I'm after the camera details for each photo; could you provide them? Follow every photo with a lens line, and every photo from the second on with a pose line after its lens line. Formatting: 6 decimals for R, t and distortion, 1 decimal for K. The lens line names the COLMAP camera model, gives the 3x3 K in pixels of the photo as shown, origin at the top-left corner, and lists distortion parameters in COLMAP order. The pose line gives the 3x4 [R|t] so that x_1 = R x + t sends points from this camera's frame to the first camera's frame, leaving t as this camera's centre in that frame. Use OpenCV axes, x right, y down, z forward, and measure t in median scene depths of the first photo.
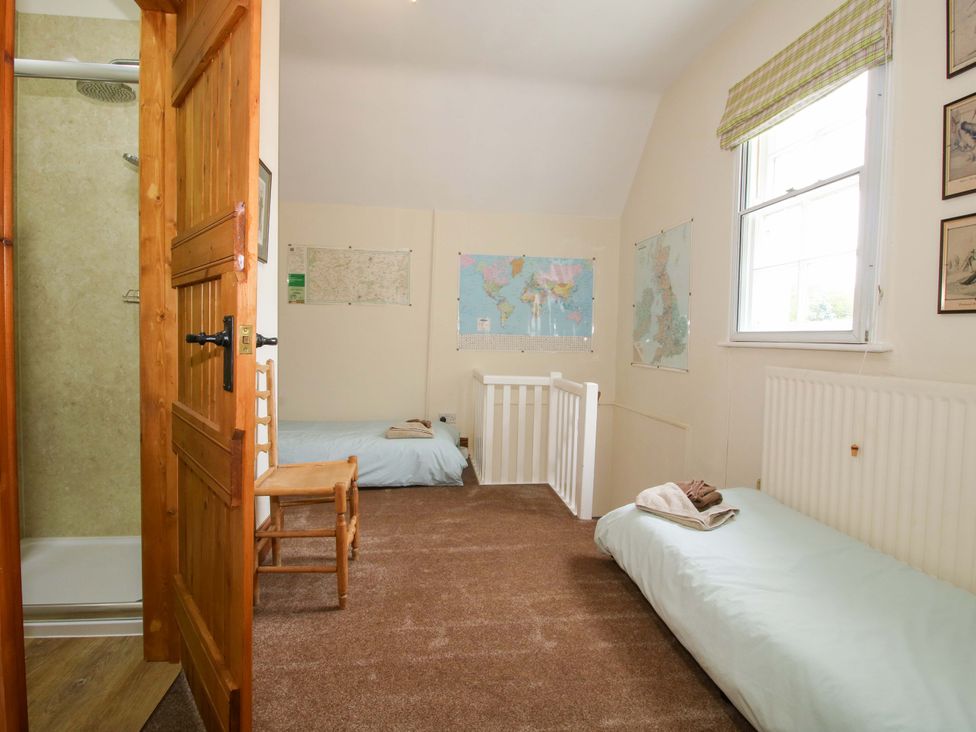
lens RADIAL K [[519.0, 0, 481.6], [0, 519.0, 359.5], [0, 0, 1]] dist [-0.004118, -0.008627]
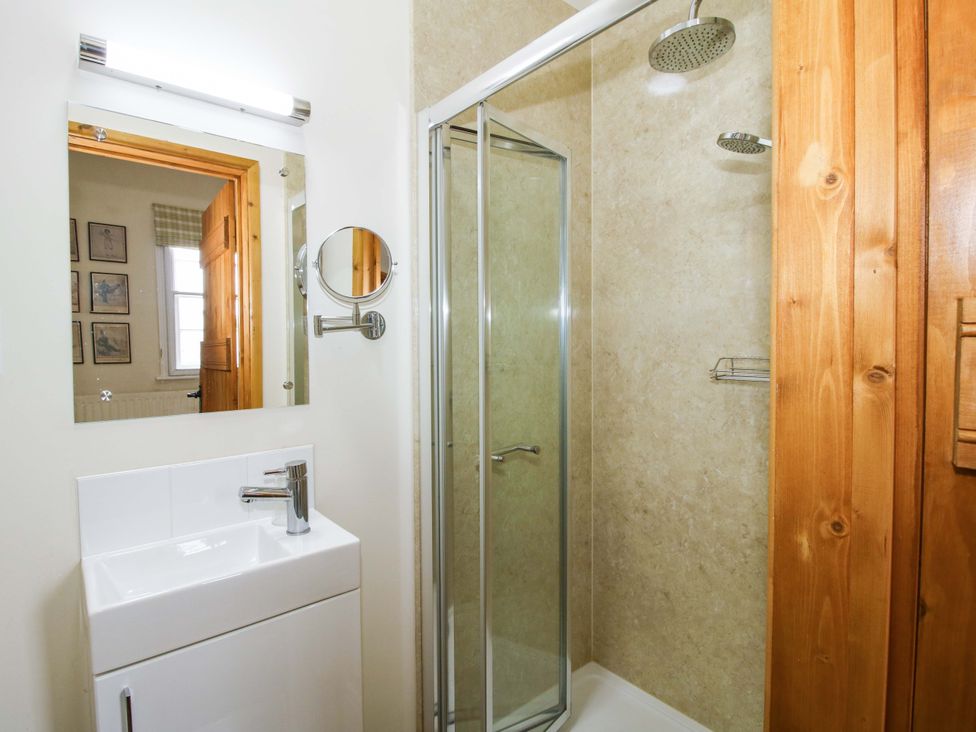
lens RADIAL K [[519.0, 0, 478.7], [0, 519.0, 358.0], [0, 0, 1]] dist [-0.004118, -0.008627]
pose [[0.535922, -0.001496, -0.844266, -0.294662], [-0.021360, 0.999654, -0.015330, -0.117565], [0.843997, 0.026249, 0.535705, 0.398135]]
